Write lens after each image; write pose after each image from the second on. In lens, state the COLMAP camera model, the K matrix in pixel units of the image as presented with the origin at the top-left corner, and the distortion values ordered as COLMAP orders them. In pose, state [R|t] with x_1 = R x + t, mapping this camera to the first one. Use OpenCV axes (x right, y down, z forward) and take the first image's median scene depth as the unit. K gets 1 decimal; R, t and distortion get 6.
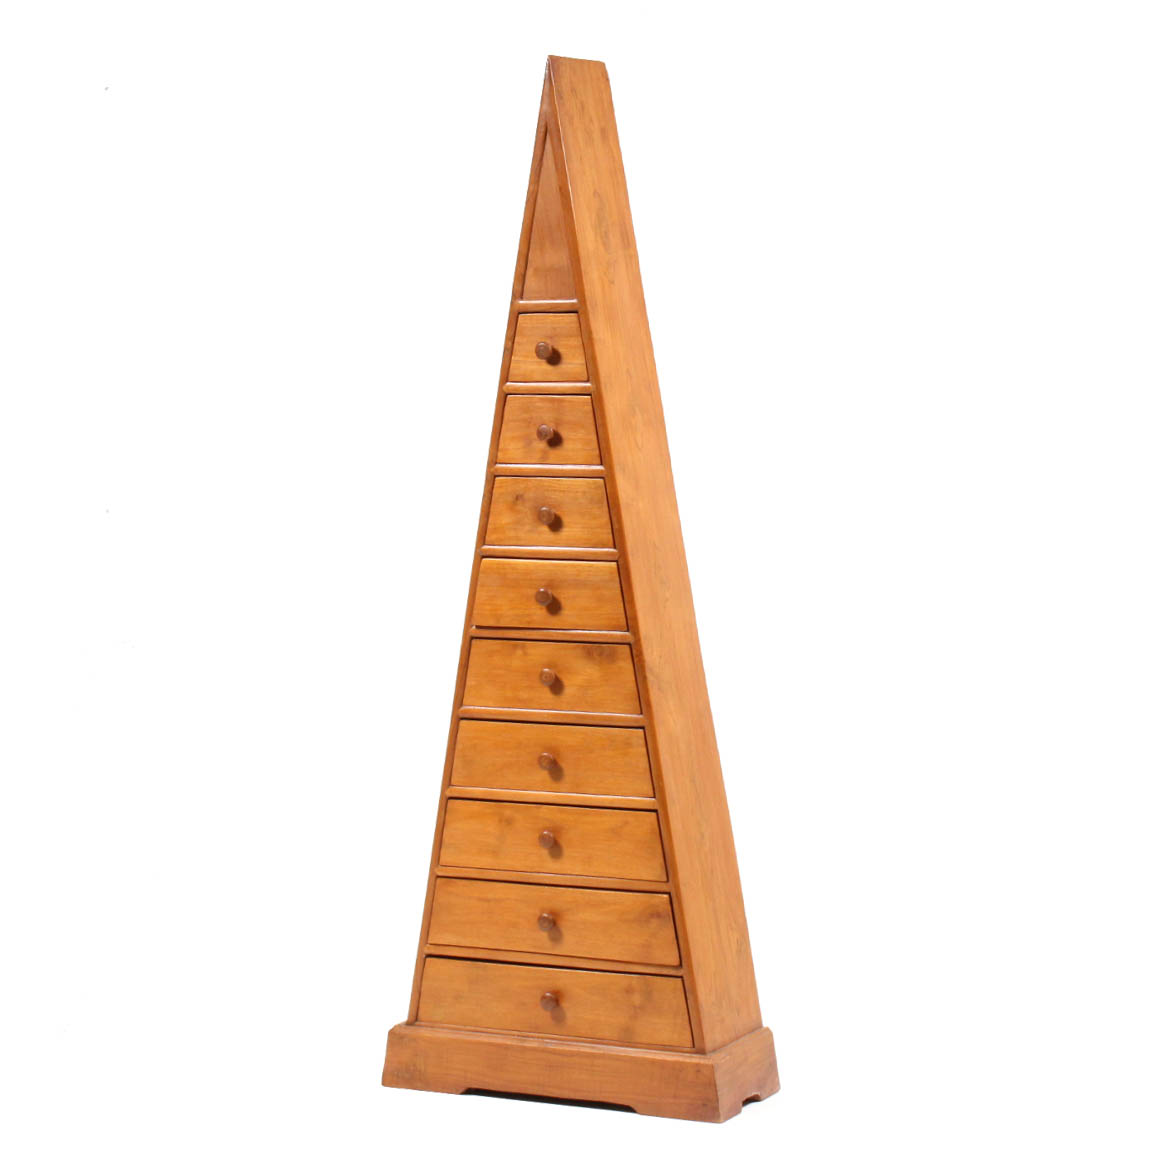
lens RADIAL K [[3567.4, 0, 582.1], [0, 3567.4, 575.6], [0, 0, 1]] dist [-0.009368, 0.000000]
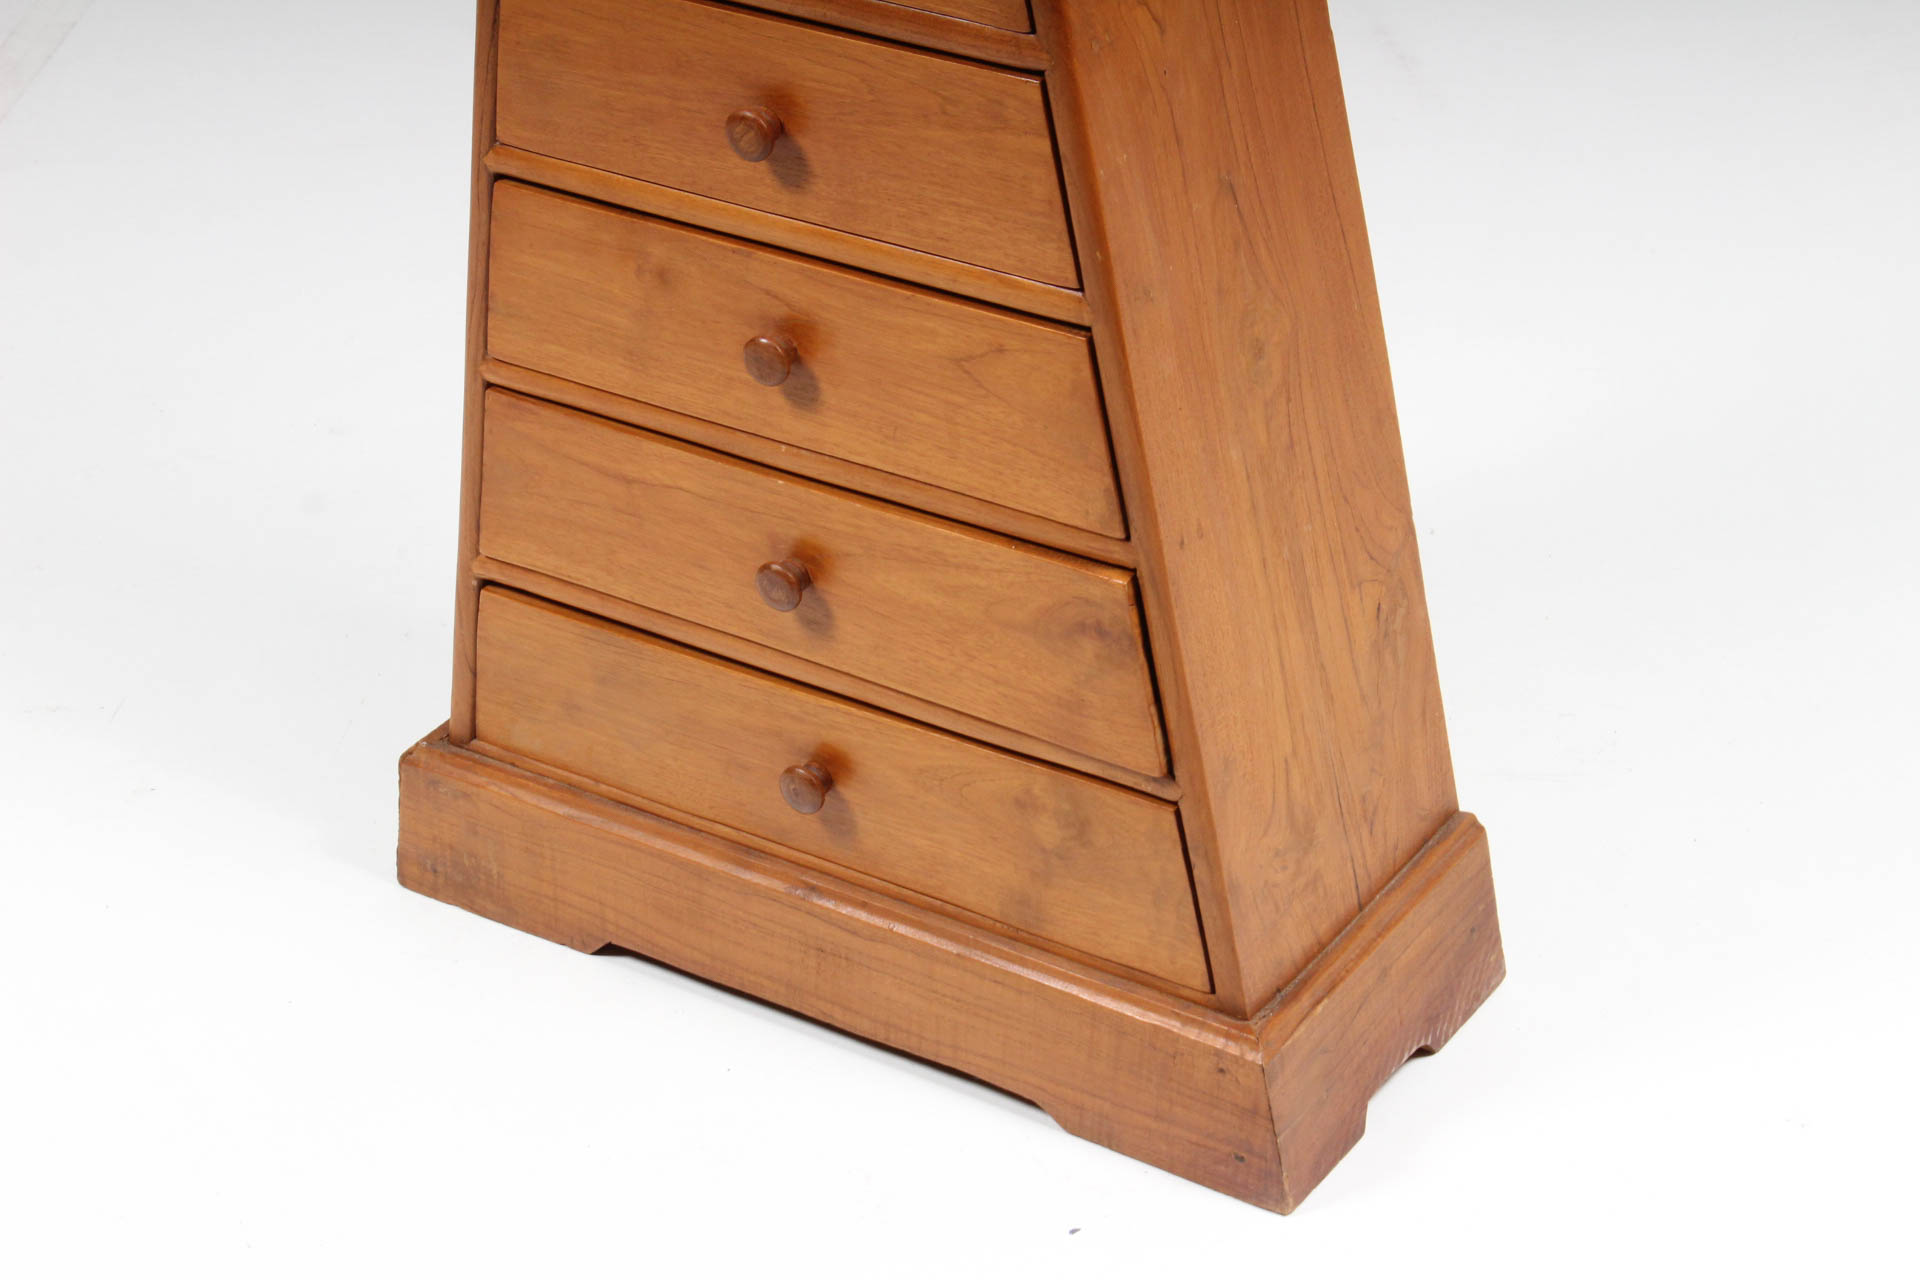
lens RADIAL K [[4547.1, 0, 948.5], [0, 4547.1, 629.5], [0, 0, 1]] dist [0.066367, 0.000000]
pose [[0.989750, 0.036447, -0.138084, 0.063699], [0.028089, 0.898318, 0.438447, -0.083270], [0.140023, -0.437831, 0.888086, 0.631672]]
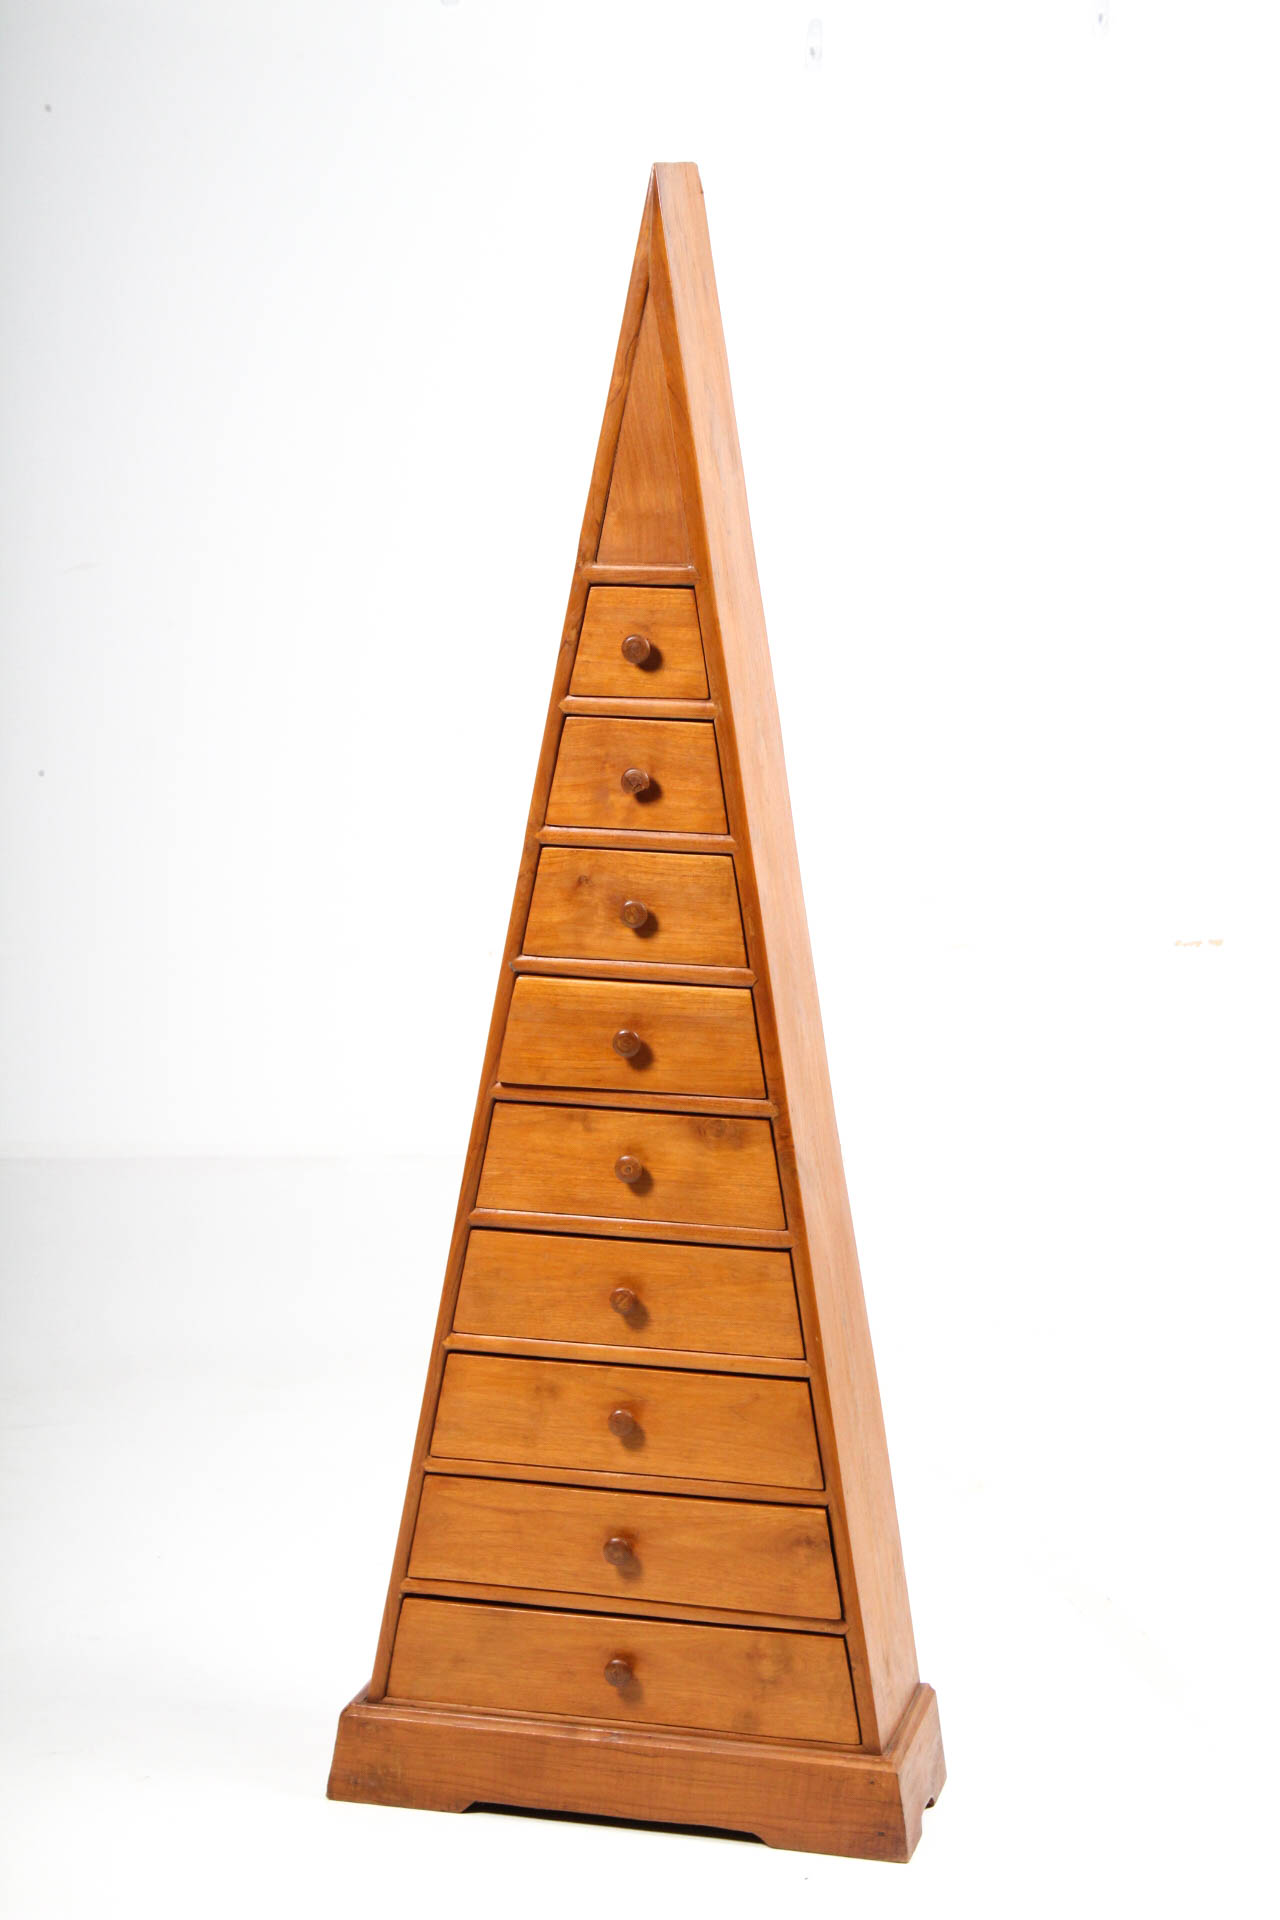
lens RADIAL K [[4547.1, 0, 639.5], [0, 4547.1, 978.9], [0, 0, 1]] dist [0.066367, 0.000000]
pose [[0.978158, -0.018354, 0.207053, -0.171858], [-0.003606, 0.994446, 0.105185, -0.088168], [-0.207833, -0.103634, 0.972659, 0.230102]]
